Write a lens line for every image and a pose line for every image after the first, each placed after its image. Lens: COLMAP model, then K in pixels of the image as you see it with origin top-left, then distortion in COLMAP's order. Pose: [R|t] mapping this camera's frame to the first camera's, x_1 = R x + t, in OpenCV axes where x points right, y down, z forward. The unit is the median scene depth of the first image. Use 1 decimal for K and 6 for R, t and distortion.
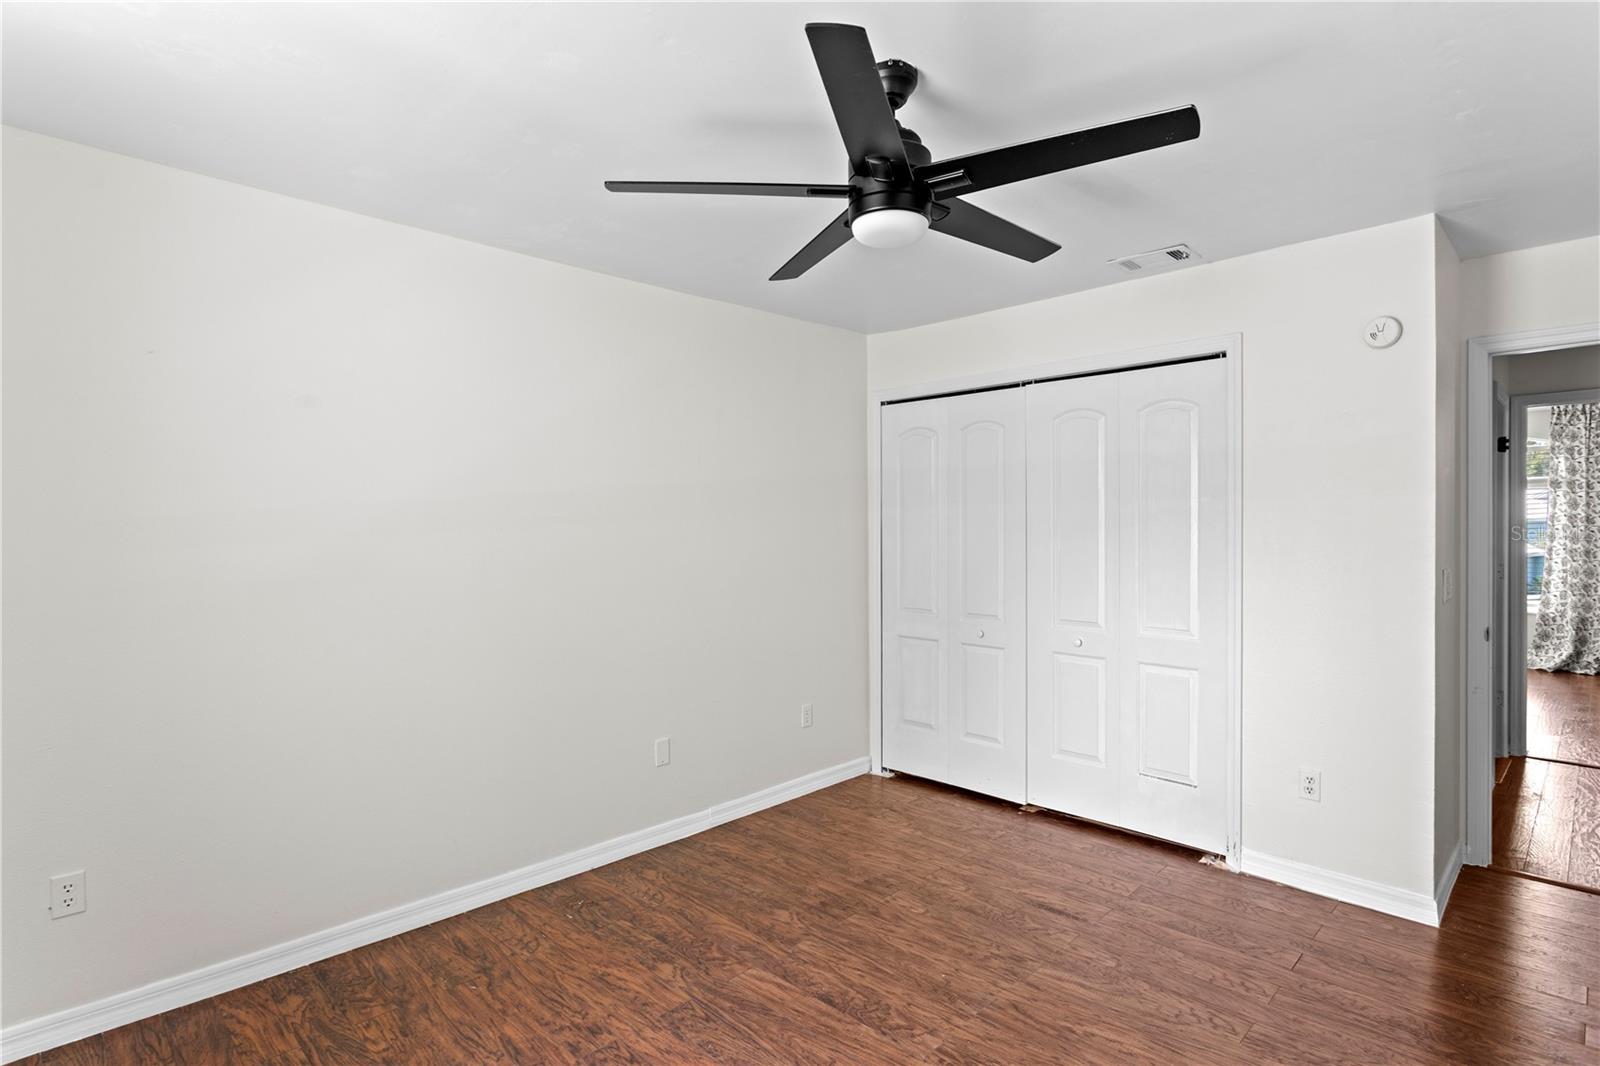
lens RADIAL K [[818.0, 0, 801.1], [0, 818.0, 538.3], [0, 0, 1]] dist [-0.013845, 0.009153]
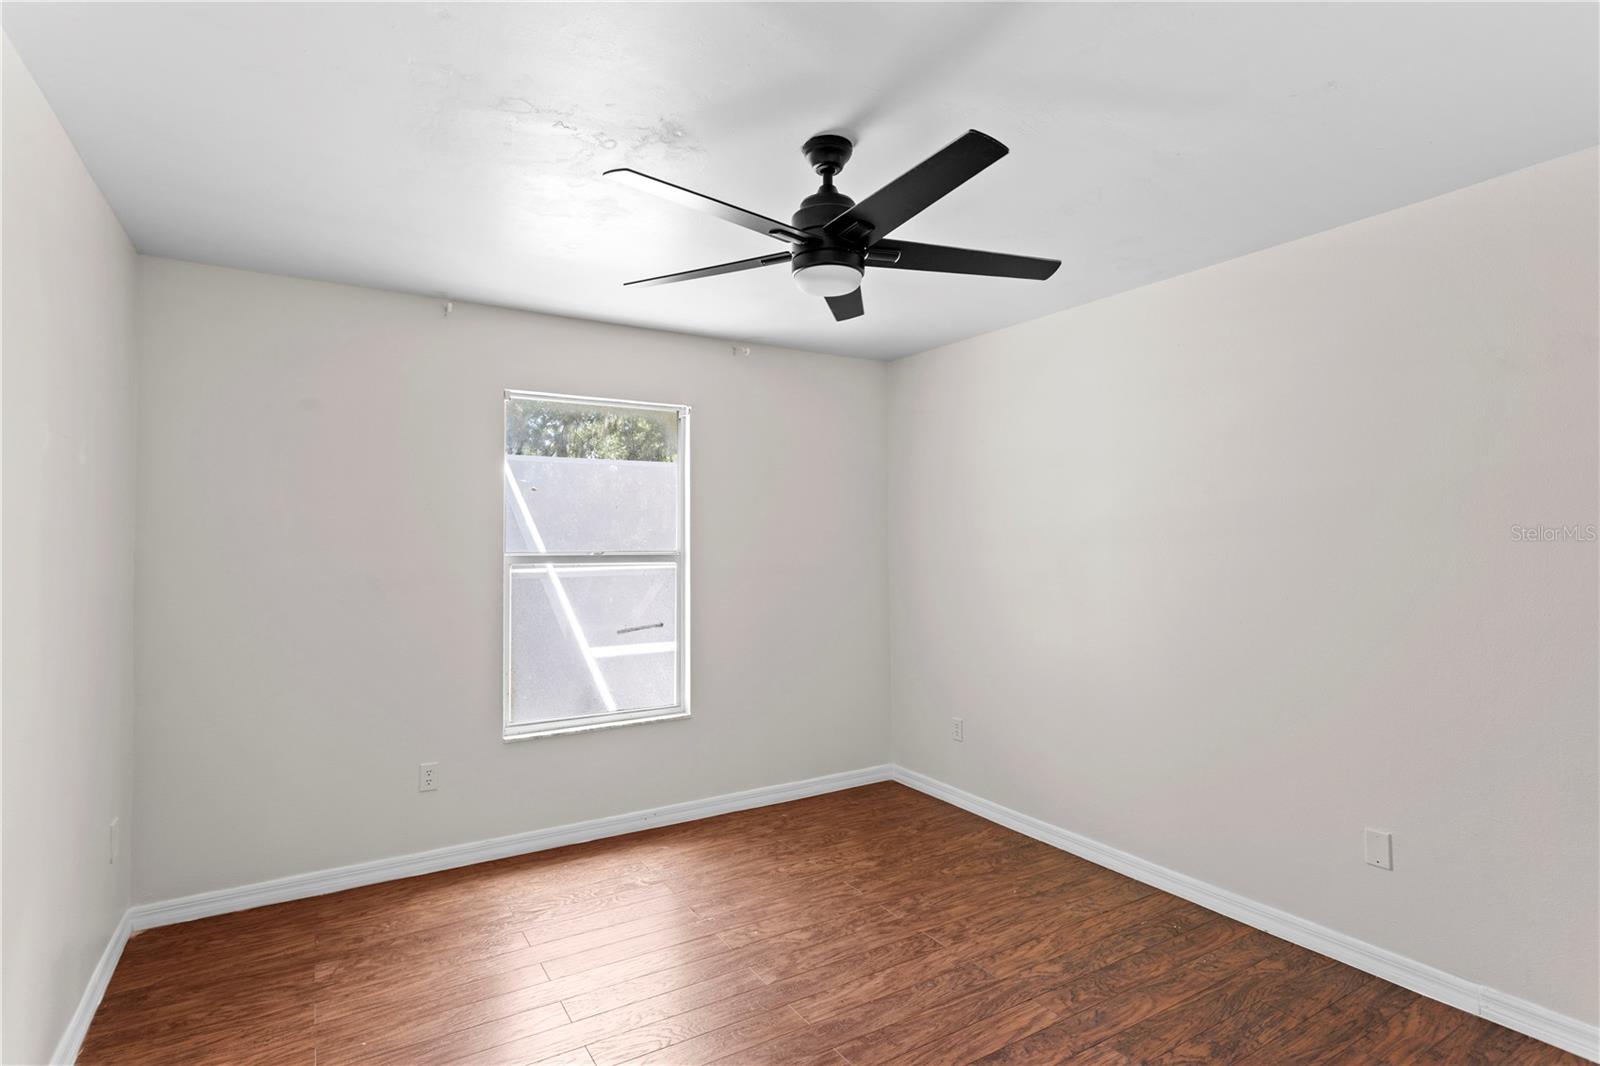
lens RADIAL K [[818.0, 0, 801.2], [0, 818.0, 529.4], [0, 0, 1]] dist [-0.013845, 0.009153]
pose [[-0.241192, -0.007785, -0.970446, 0.914478], [-0.007334, 0.999954, -0.006199, -0.019922], [0.970450, 0.005622, -0.241238, 0.933525]]
